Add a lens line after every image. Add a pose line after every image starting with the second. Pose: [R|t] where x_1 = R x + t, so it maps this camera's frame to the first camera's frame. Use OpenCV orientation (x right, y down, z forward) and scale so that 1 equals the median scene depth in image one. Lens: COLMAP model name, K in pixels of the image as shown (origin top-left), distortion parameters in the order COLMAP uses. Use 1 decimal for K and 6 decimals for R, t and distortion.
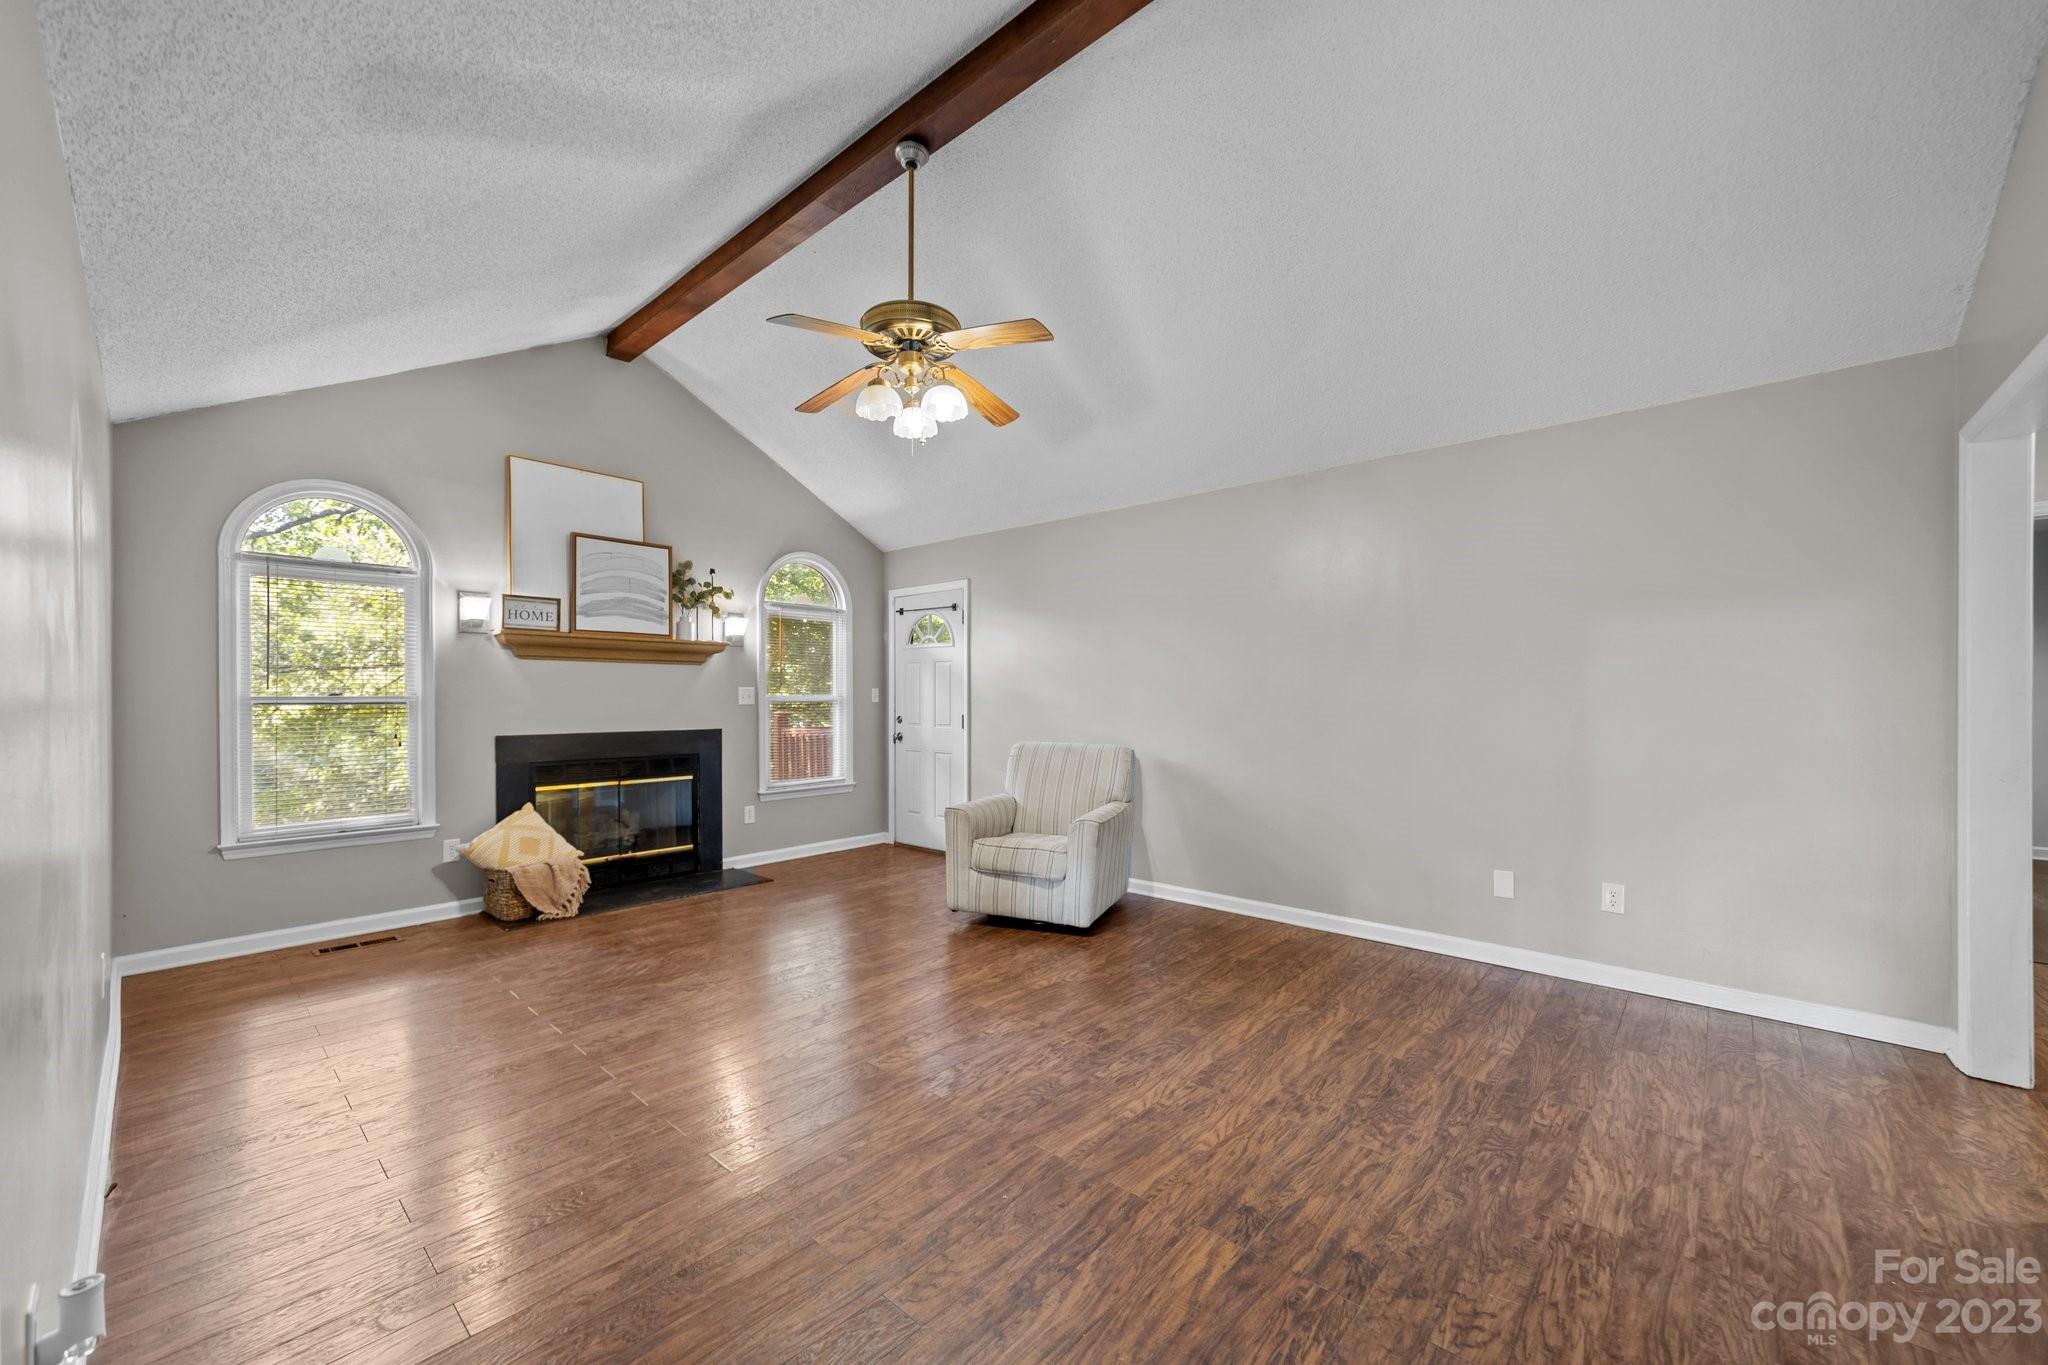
lens RADIAL K [[788.4, 0, 1031.6], [0, 788.4, 684.4], [0, 0, 1]] dist [-0.020290, 0.007987]
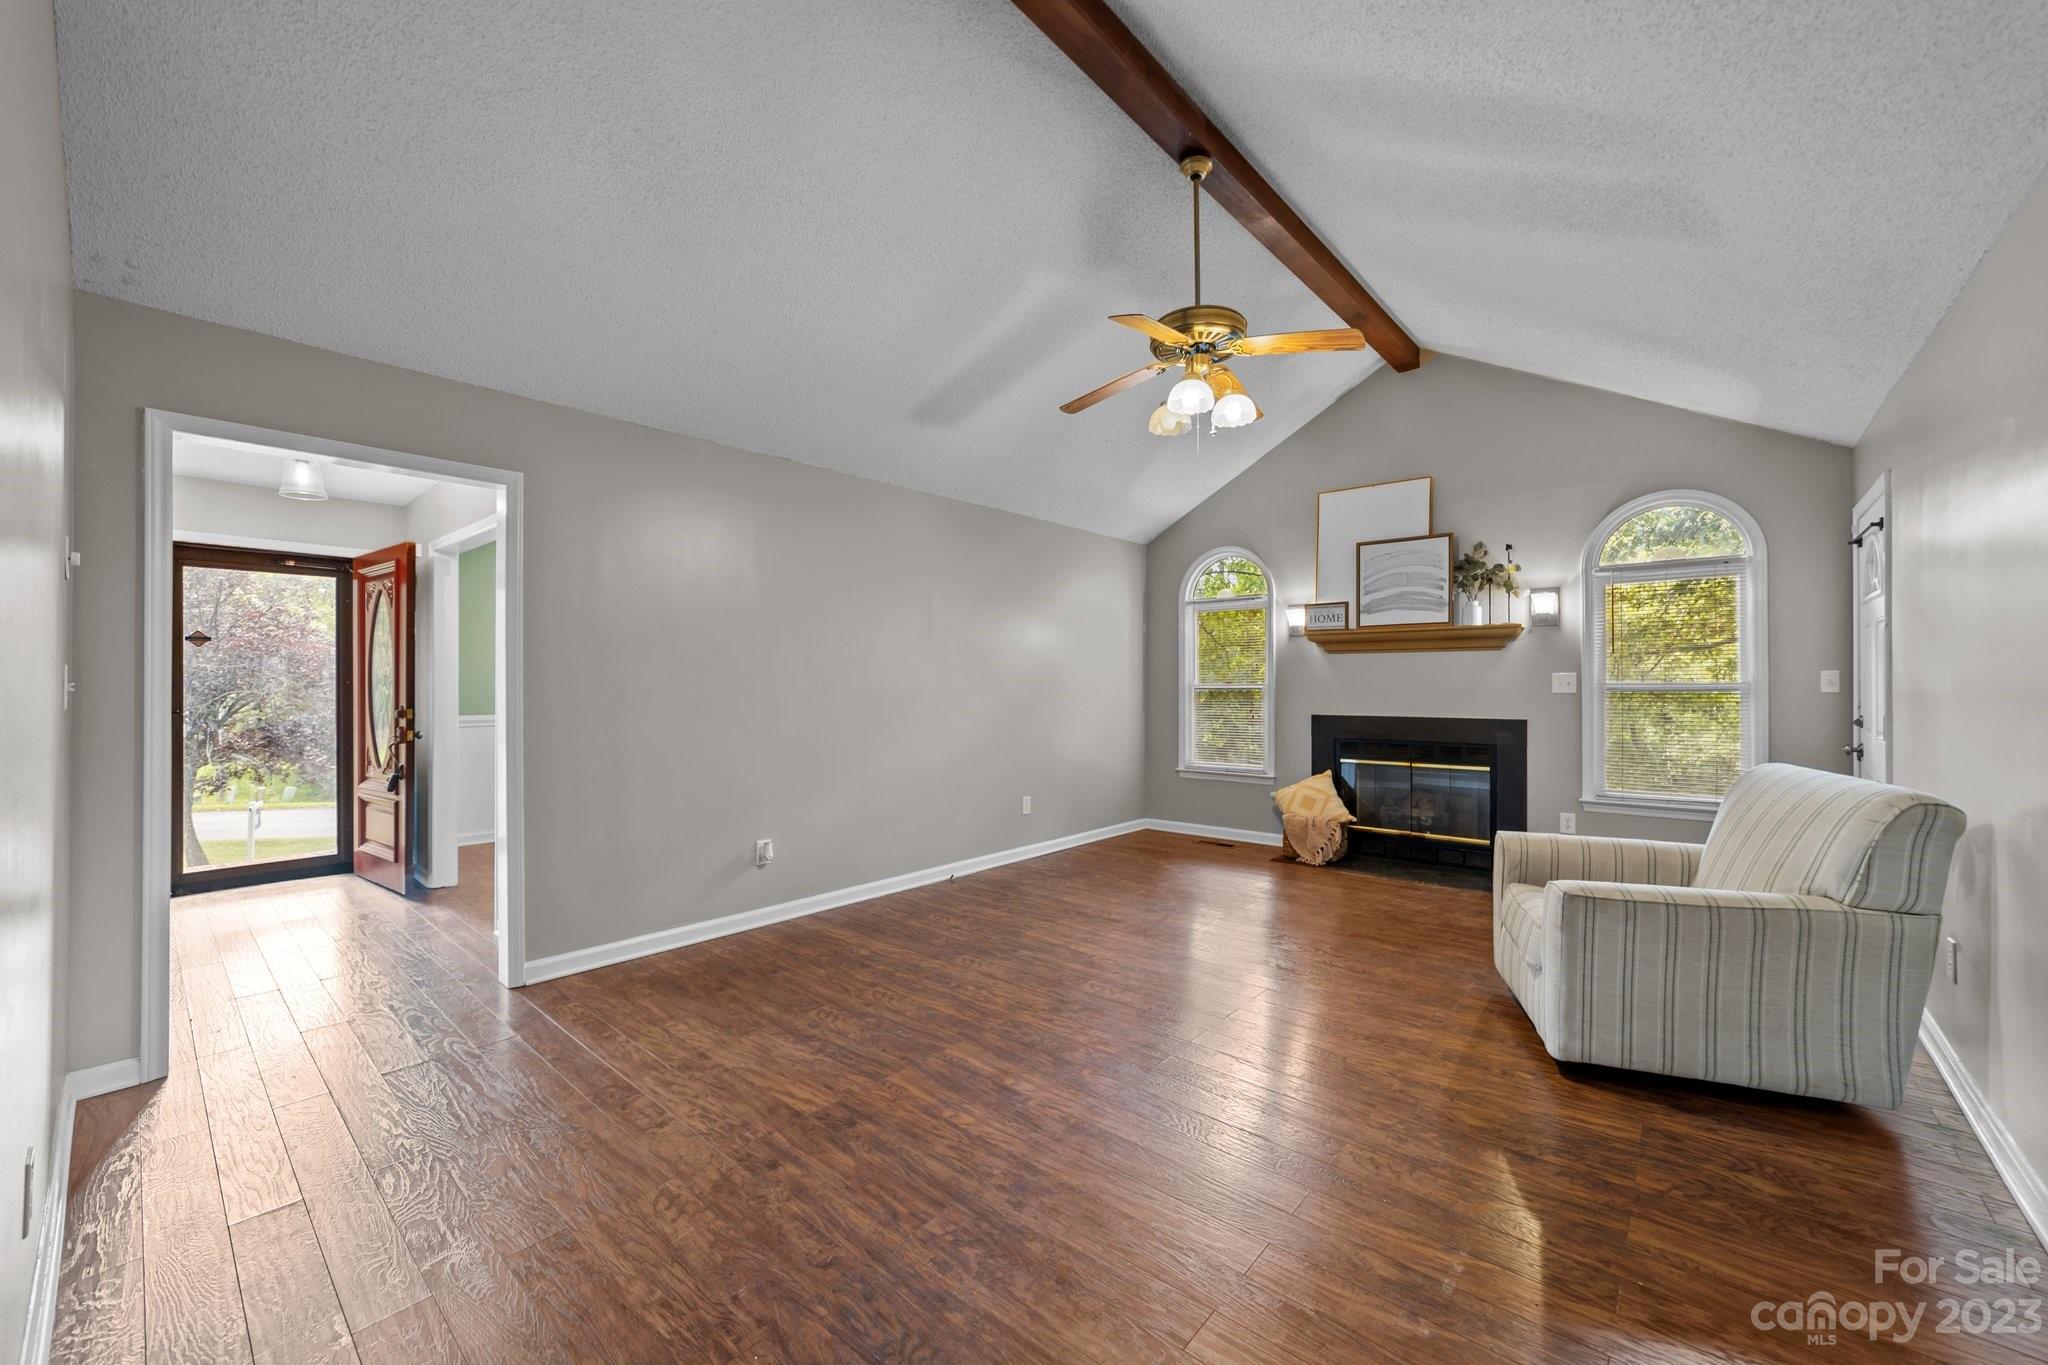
lens RADIAL K [[788.4, 0, 1031.6], [0, 788.4, 684.4], [0, 0, 1]] dist [-0.020290, 0.007987]
pose [[0.017208, 0.000666, -0.999852, 0.583789], [0.017969, 0.999838, 0.000975, 0.006244], [0.999690, -0.017983, 0.017193, 0.505407]]
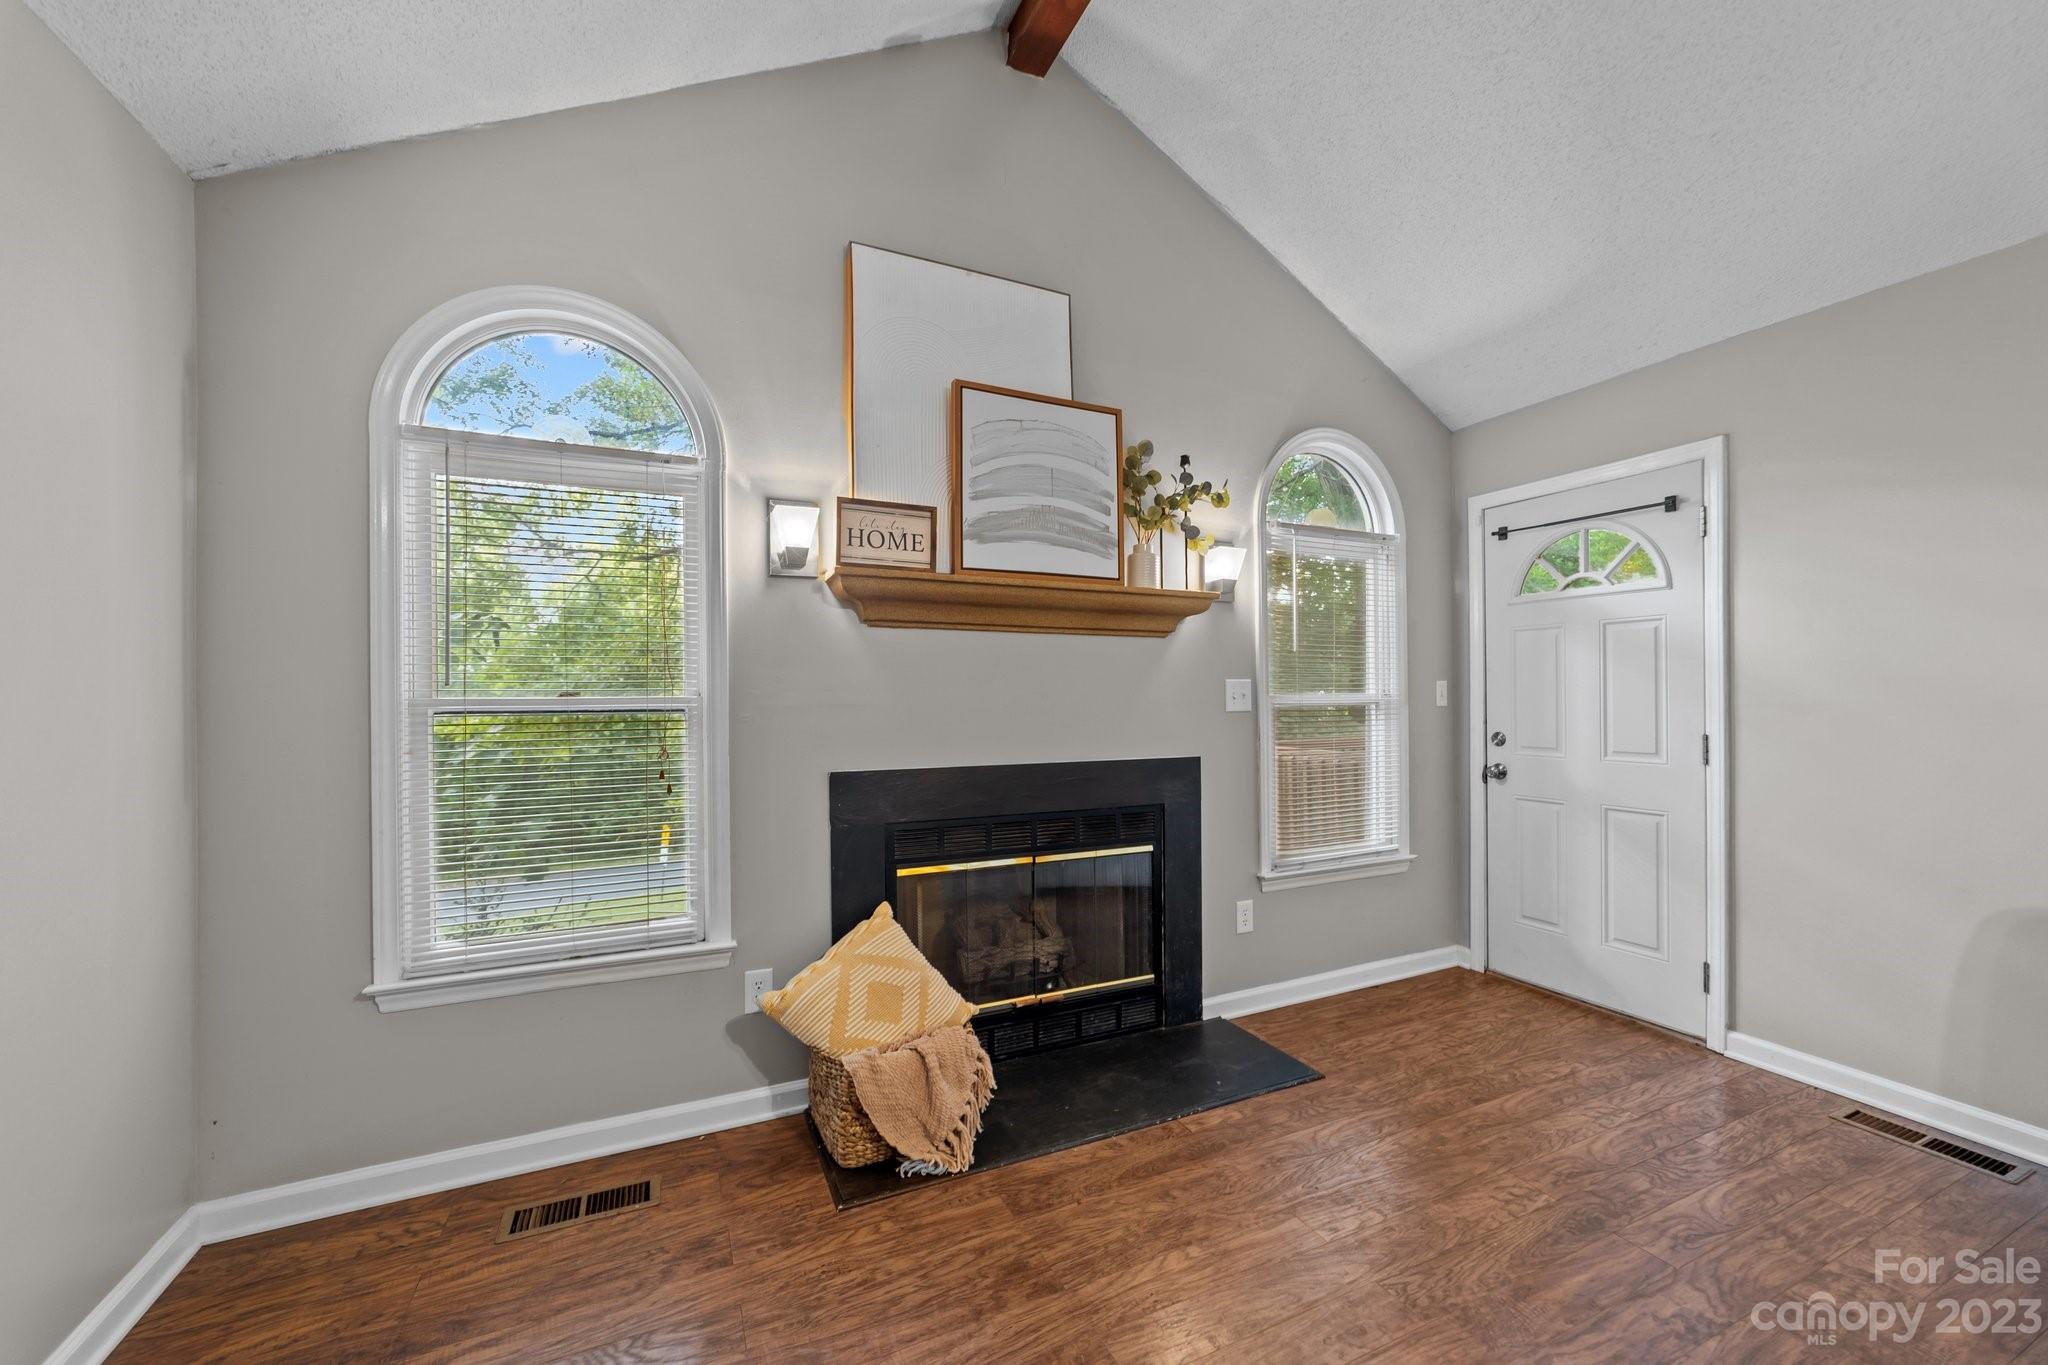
lens RADIAL K [[788.4, 0, 1031.6], [0, 788.4, 684.4], [0, 0, 1]] dist [-0.020290, 0.007987]
pose [[0.913821, -0.002497, -0.406109, -0.337605], [0.005935, 0.999956, 0.007206, 0.003404], [0.406073, -0.008995, 0.913796, 0.557093]]
